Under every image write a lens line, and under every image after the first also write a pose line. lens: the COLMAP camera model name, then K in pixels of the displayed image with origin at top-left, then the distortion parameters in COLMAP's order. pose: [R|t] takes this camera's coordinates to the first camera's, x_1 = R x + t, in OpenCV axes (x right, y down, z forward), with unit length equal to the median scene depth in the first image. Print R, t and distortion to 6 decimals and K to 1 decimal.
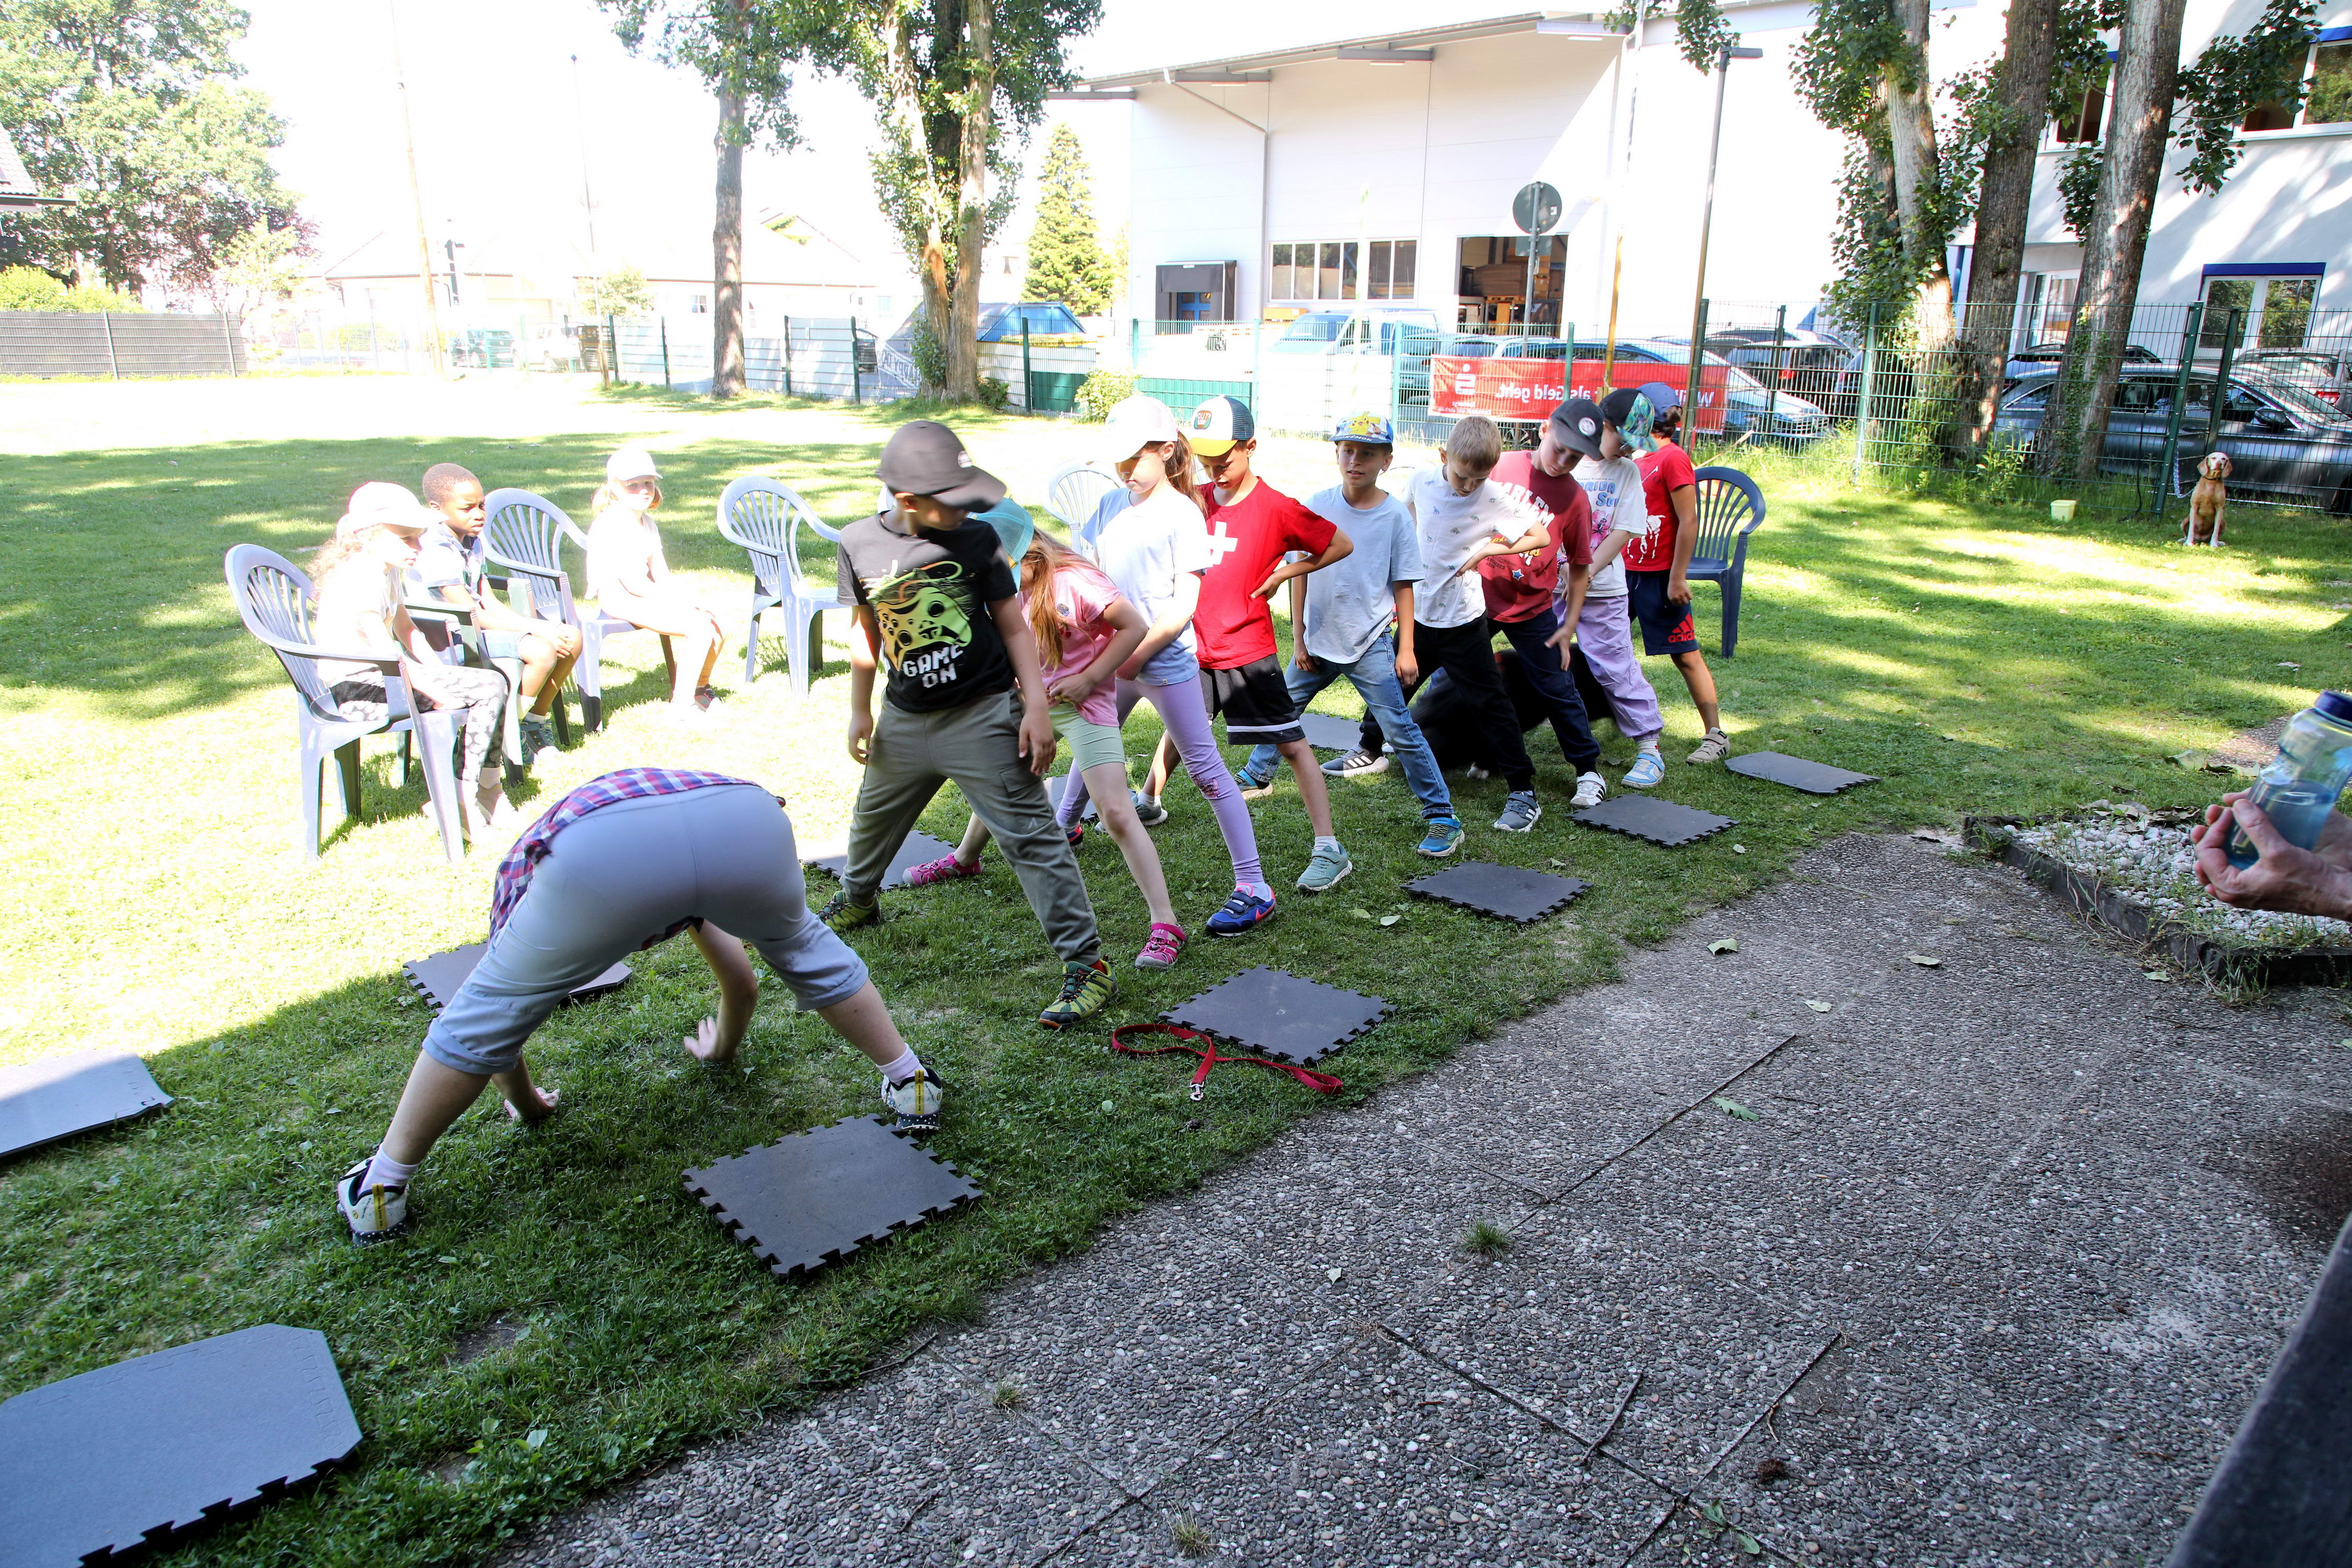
lens RADIAL K [[1571.7, 0, 1176.1], [0, 1571.7, 778.9], [0, 0, 1]] dist [-0.007700, 0.007228]
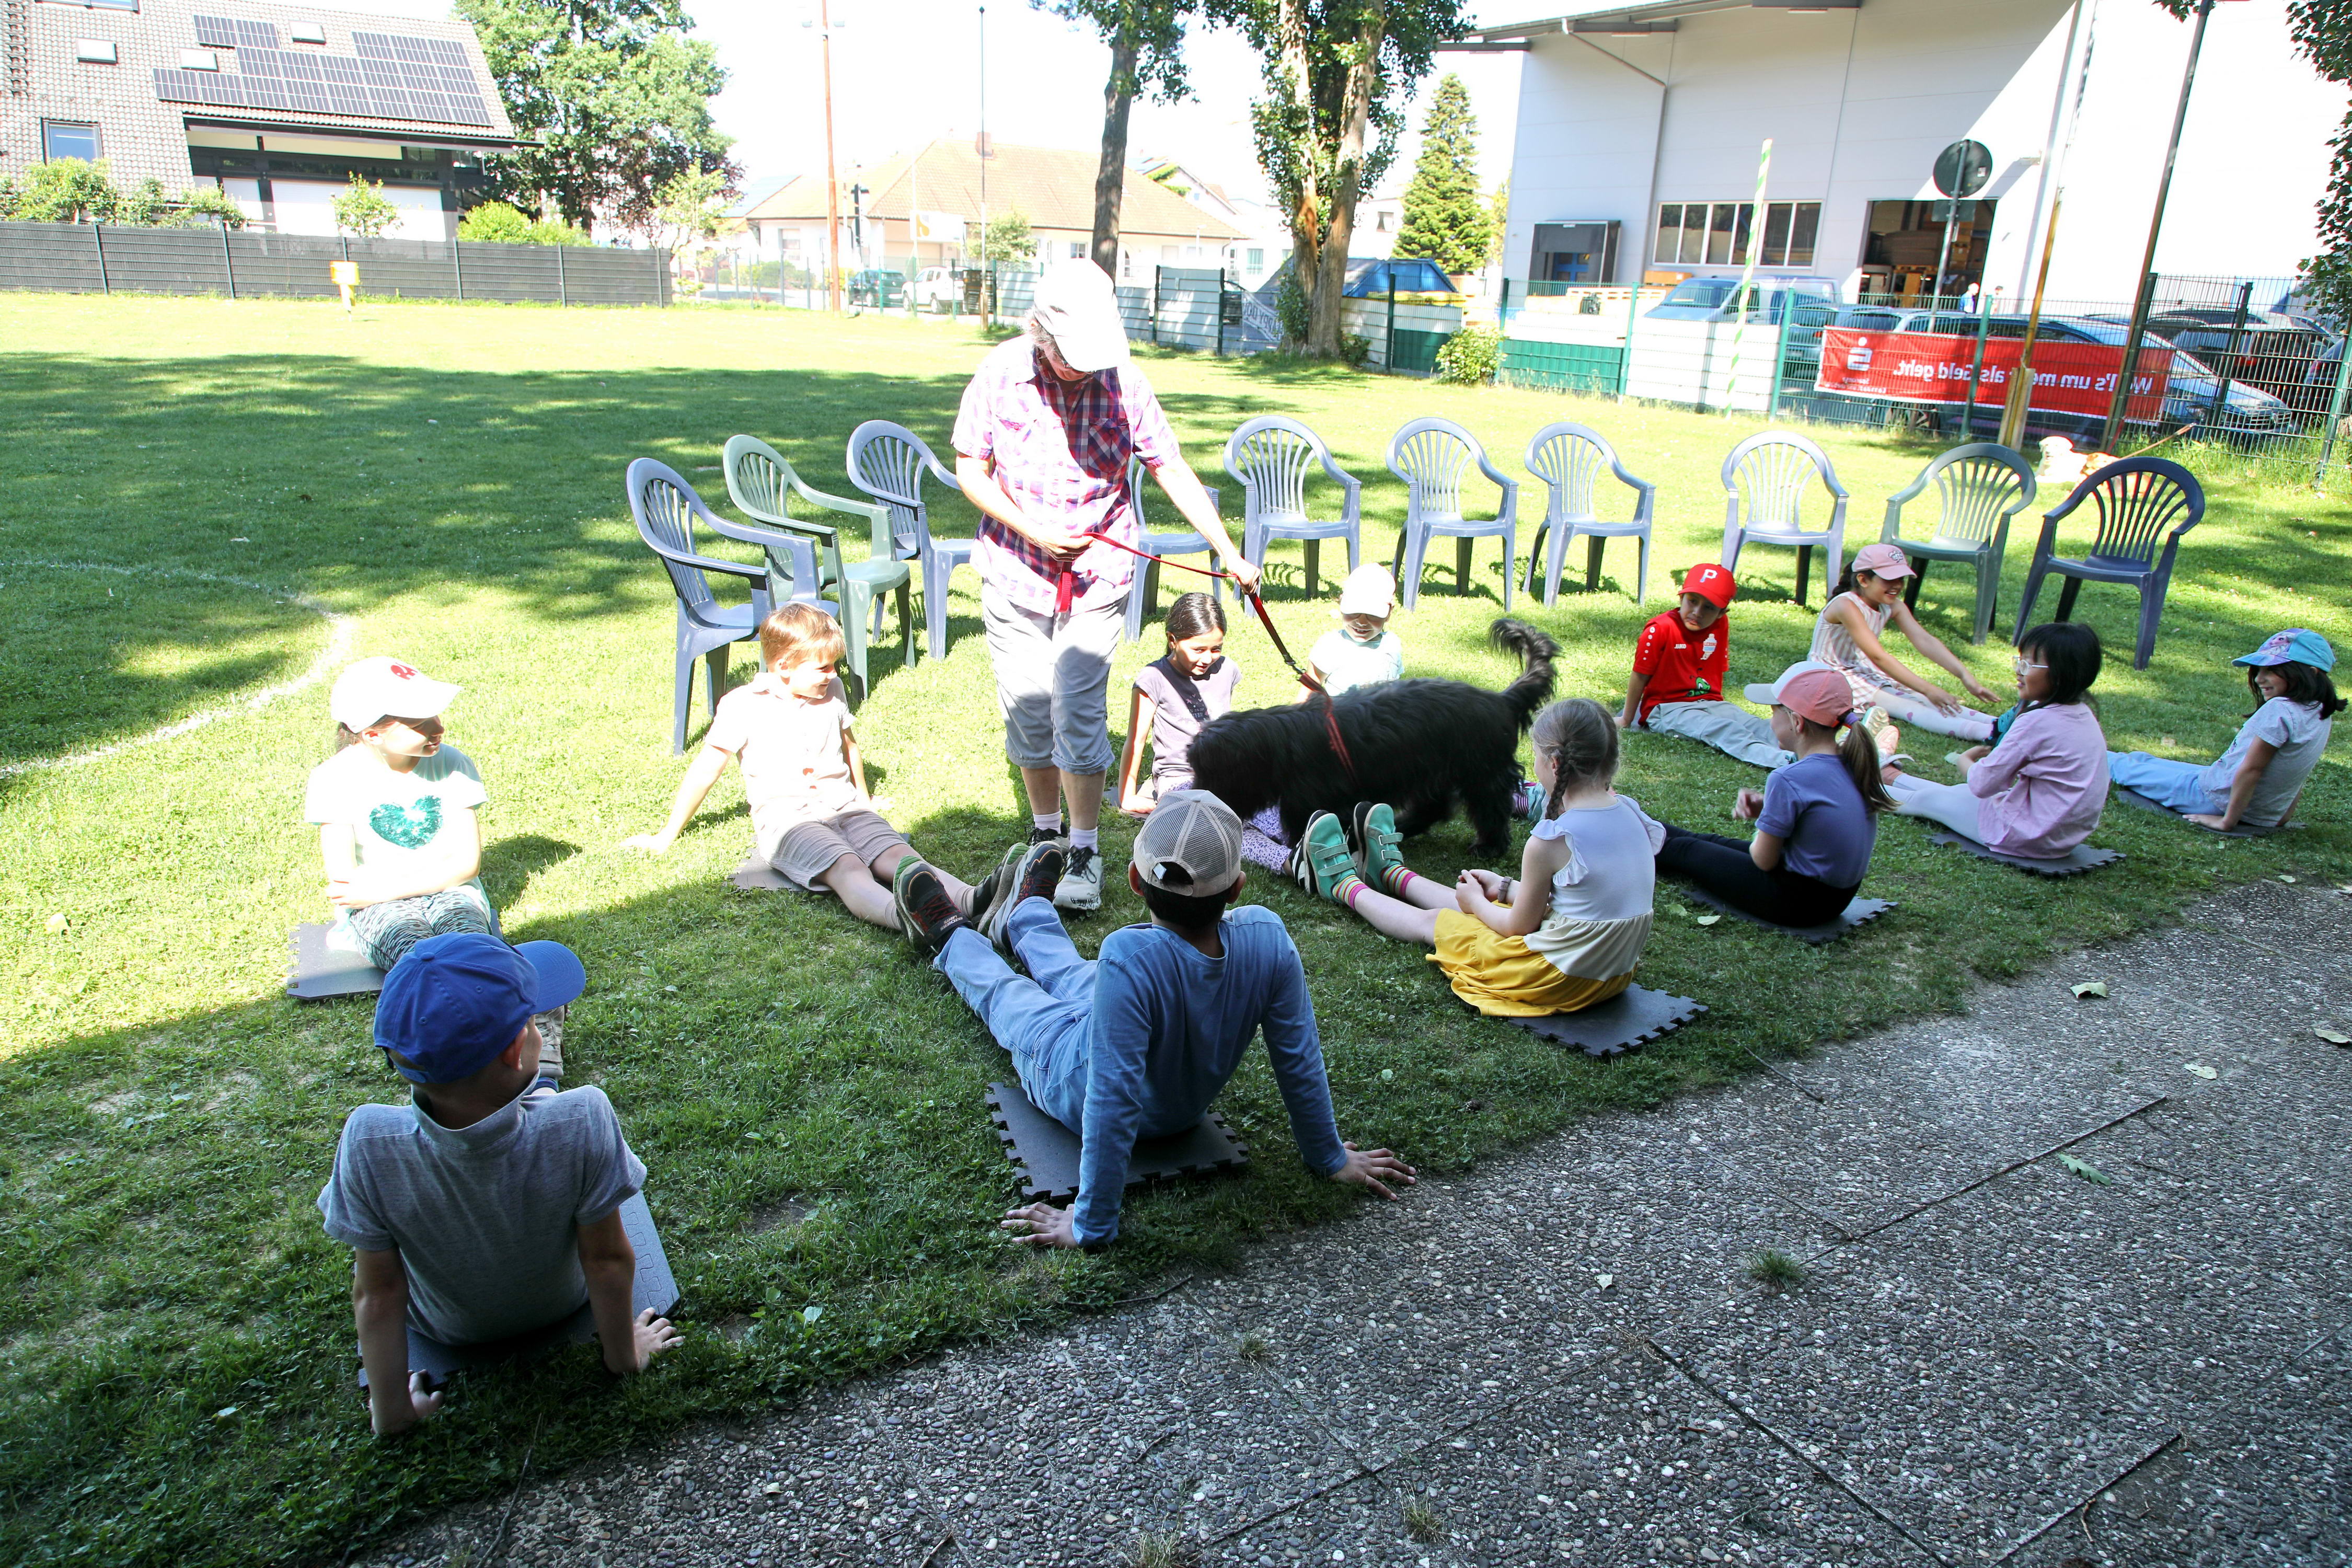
lens RADIAL K [[1571.7, 0, 1176.1], [0, 1571.7, 778.9], [0, 0, 1]] dist [-0.007700, 0.007228]
pose [[0.974580, 0.093472, -0.203611, 0.010358], [-0.088233, 0.995496, 0.034678, 0.001047], [0.205936, -0.015832, 0.978437, 0.011649]]
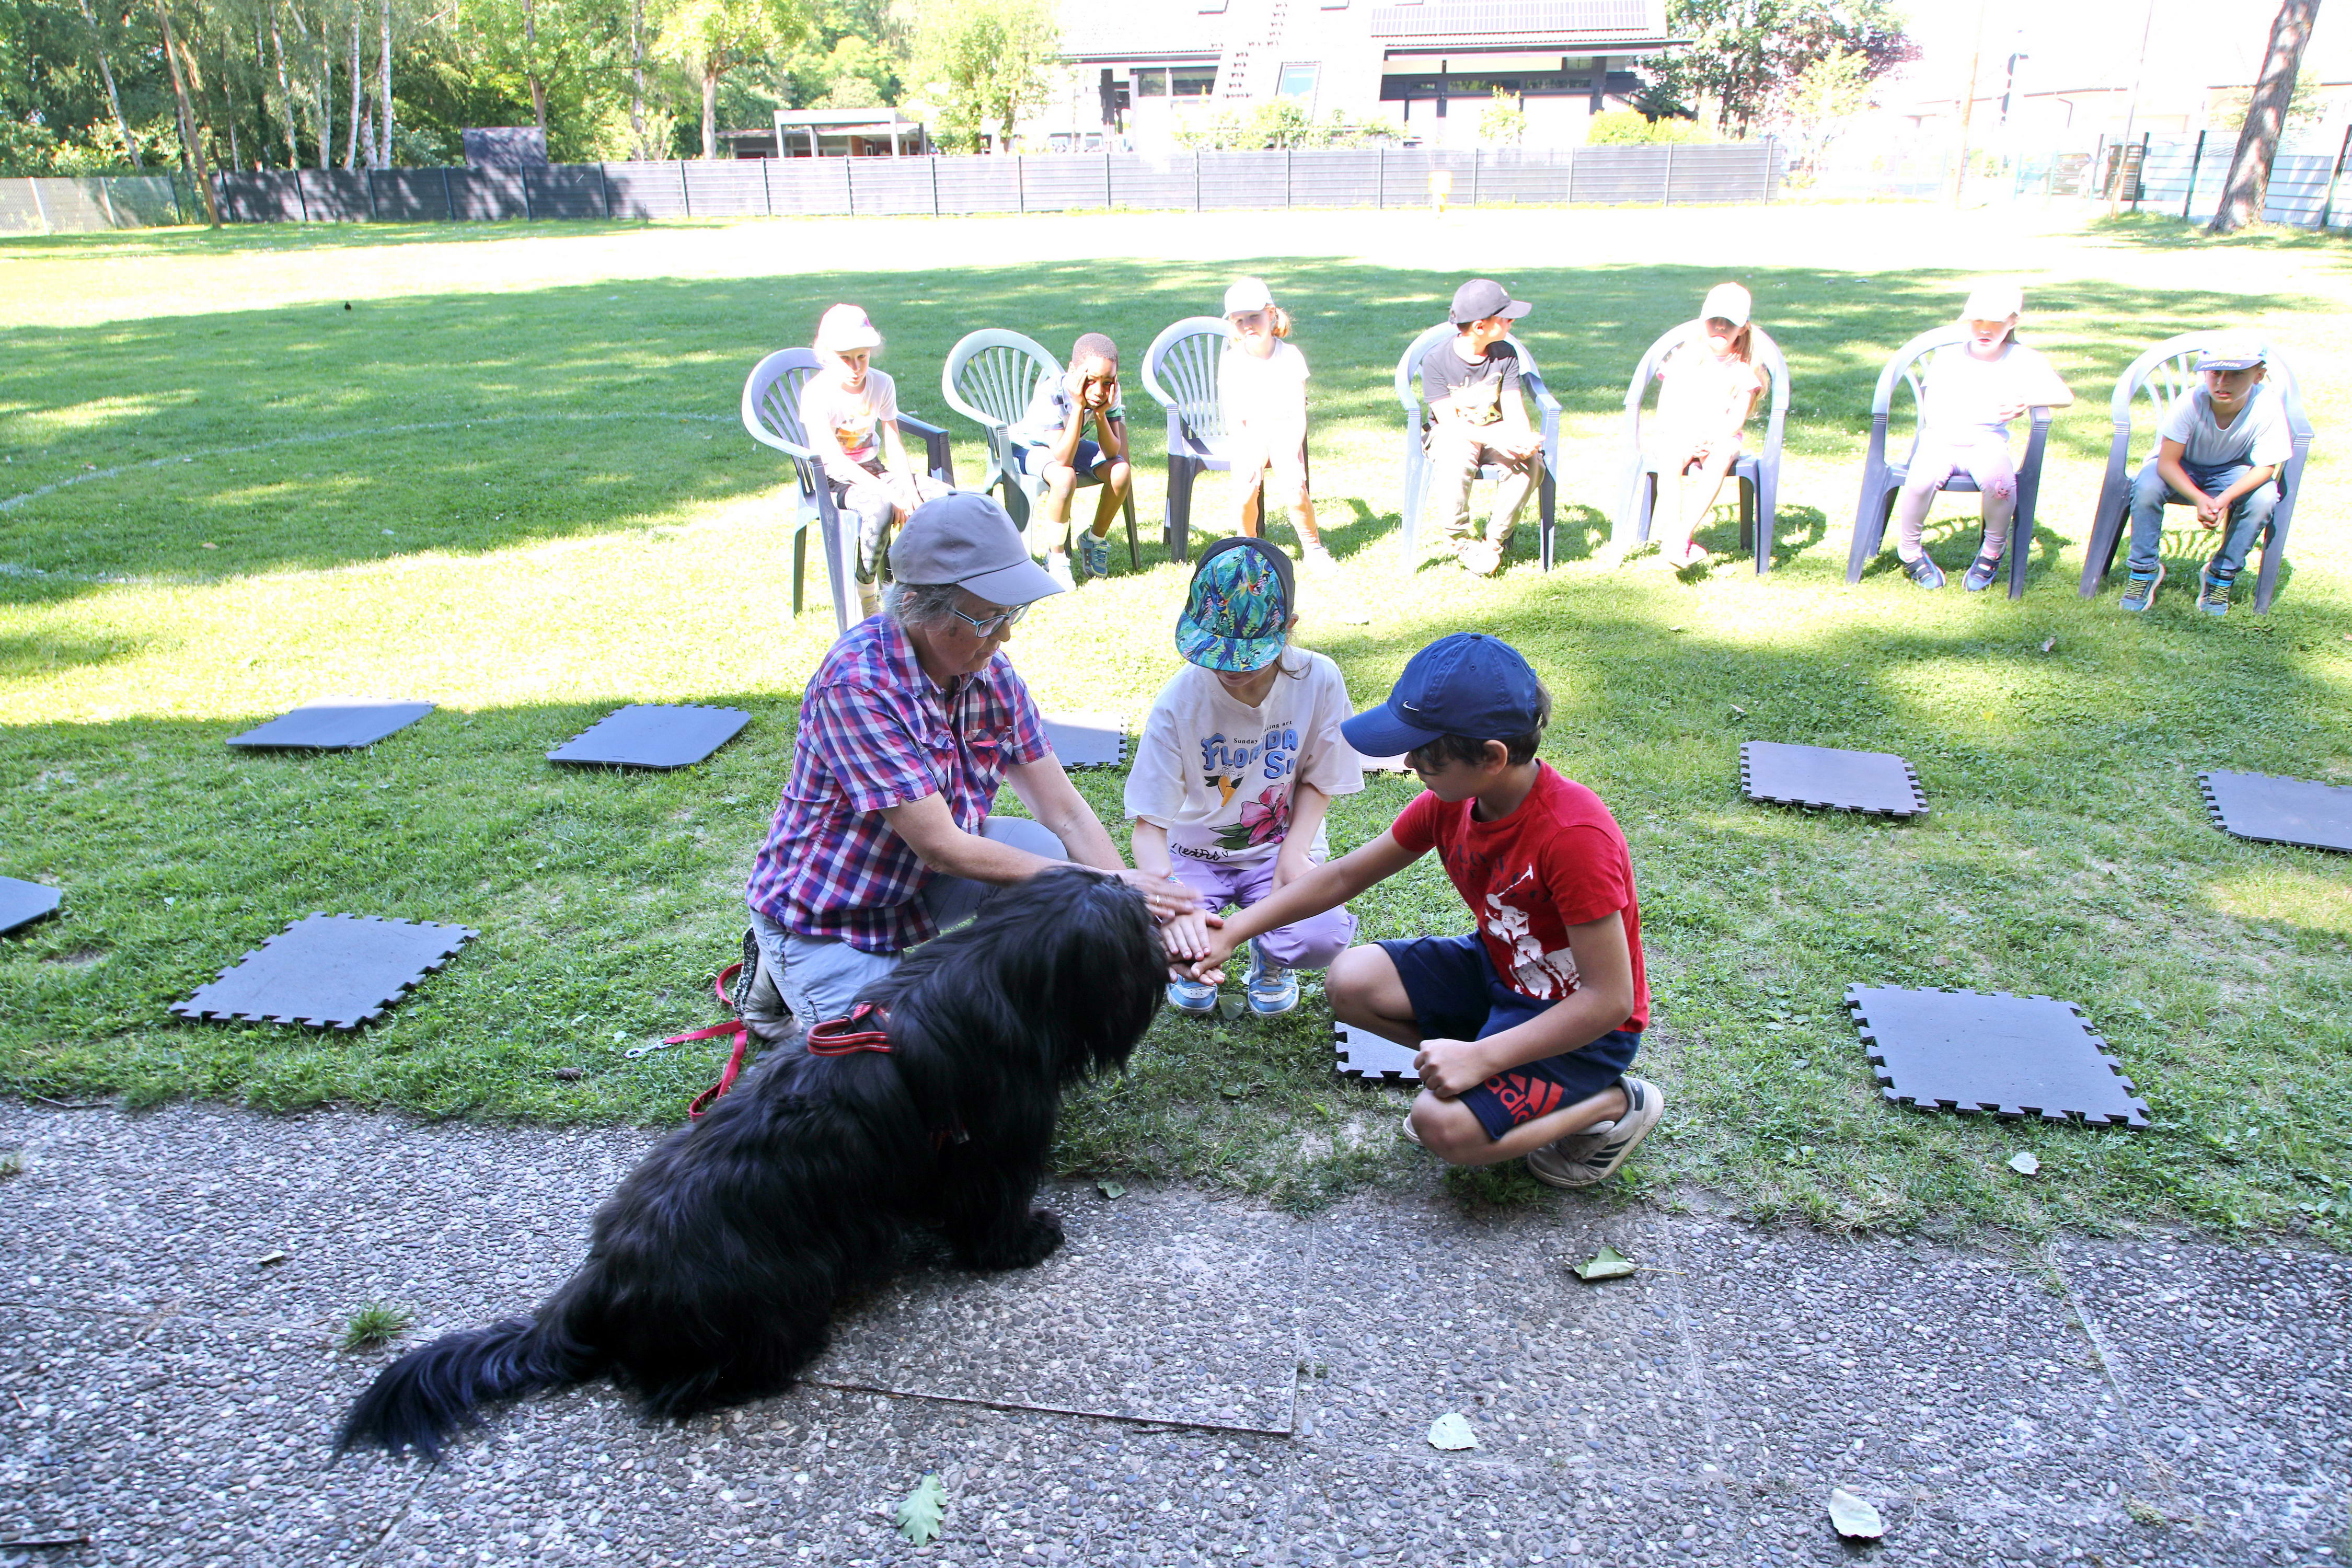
lens RADIAL K [[1514.9, 0, 1176.0], [0, 1514.9, 784.0], [0, 0, 1]] dist [0.012414, 0.002205]
pose [[0.587718, 0.292327, -0.754408, 0.815516], [-0.205393, 0.955805, 0.210356, -0.191963], [0.782560, 0.031320, 0.621786, 0.707534]]
